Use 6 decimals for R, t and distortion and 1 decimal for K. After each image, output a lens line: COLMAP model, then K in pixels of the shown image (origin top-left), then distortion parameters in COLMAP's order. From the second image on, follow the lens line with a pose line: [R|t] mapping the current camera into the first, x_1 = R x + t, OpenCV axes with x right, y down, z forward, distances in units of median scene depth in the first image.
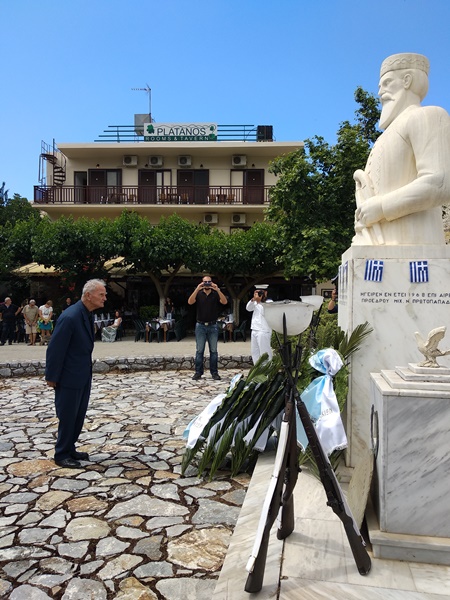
lens RADIAL K [[475.3, 0, 224.1], [0, 475.3, 306.8], [0, 0, 1]] dist [0.030395, -0.053947]
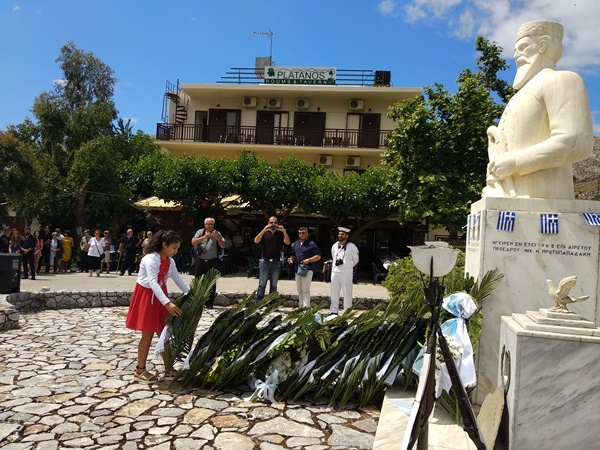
lens RADIAL K [[475.3, 0, 301.0], [0, 475.3, 232.6], [0, 0, 1]] dist [0.030395, -0.053947]
pose [[0.996631, 0.046746, -0.067396, -0.062438], [-0.048877, 0.998345, -0.030317, 0.004213], [0.065867, 0.033509, 0.997266, -0.087034]]
